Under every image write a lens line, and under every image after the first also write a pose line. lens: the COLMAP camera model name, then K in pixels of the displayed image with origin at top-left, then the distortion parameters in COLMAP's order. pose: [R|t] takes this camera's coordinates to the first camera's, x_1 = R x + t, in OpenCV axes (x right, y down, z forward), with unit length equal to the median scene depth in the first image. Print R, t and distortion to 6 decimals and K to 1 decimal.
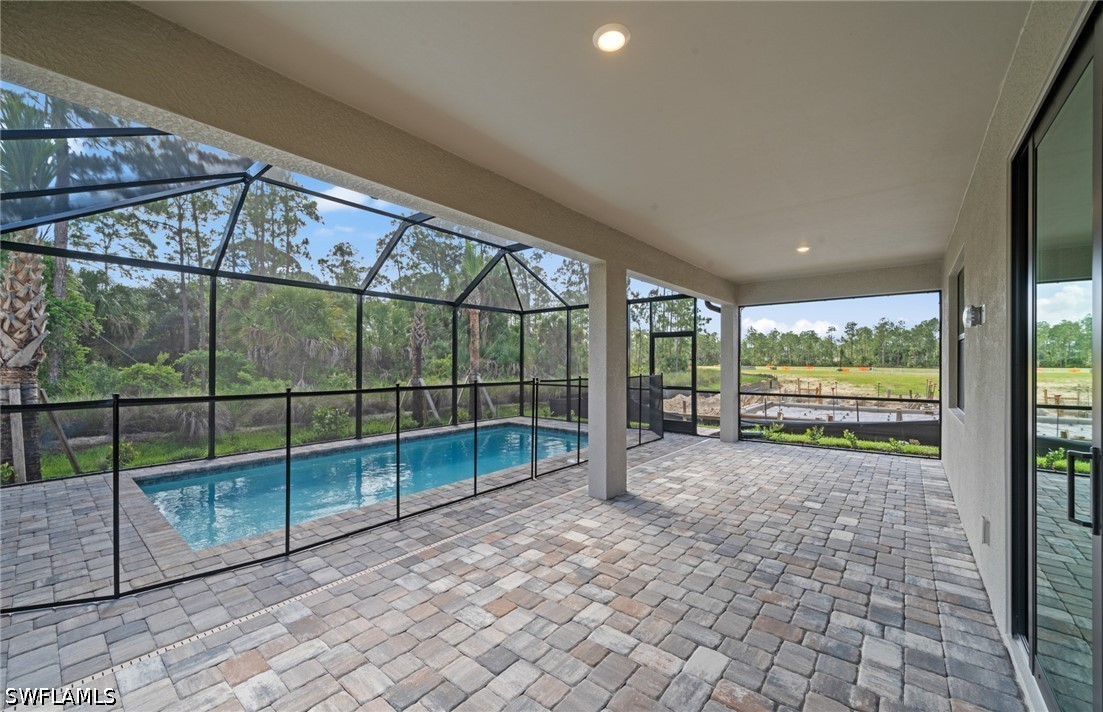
lens RADIAL K [[425.0, 0, 544.5], [0, 425.0, 362.9], [0, 0, 1]] dist [-0.002149, -0.000544]
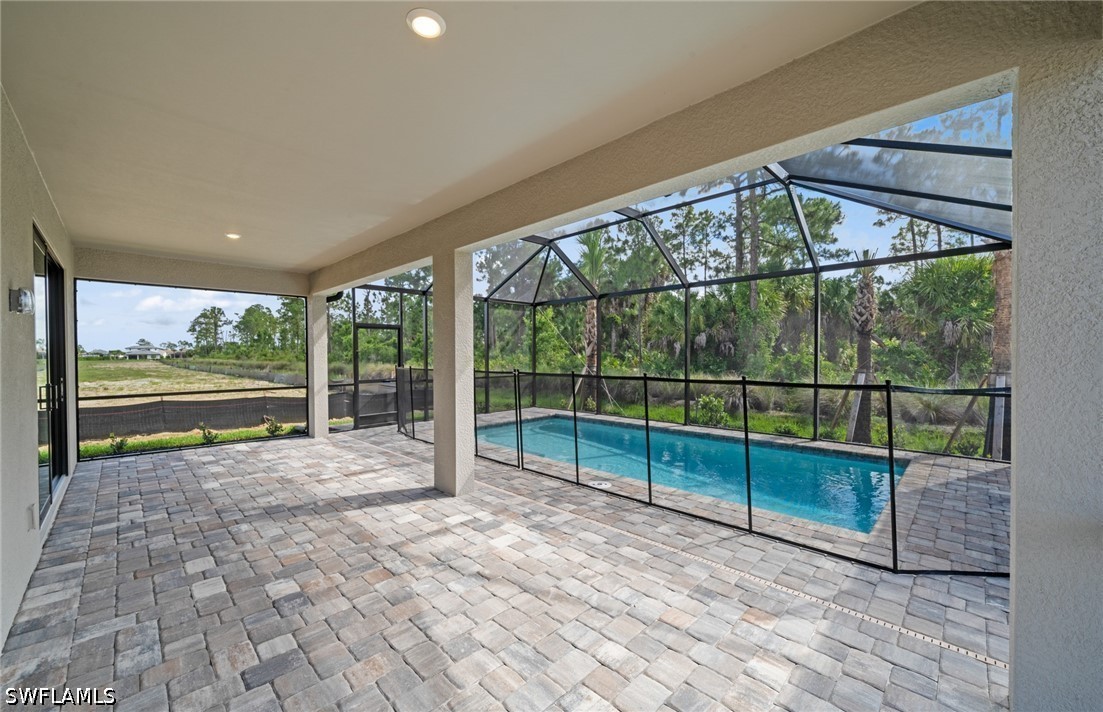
lens RADIAL K [[425.0, 0, 550.9], [0, 425.0, 356.3], [0, 0, 1]] dist [-0.002149, -0.000544]
pose [[-0.072015, 0.005196, -0.997390, 1.205681], [0.006200, 0.999969, 0.004761, 0.002969], [0.997384, -0.005841, -0.072045, 1.428055]]
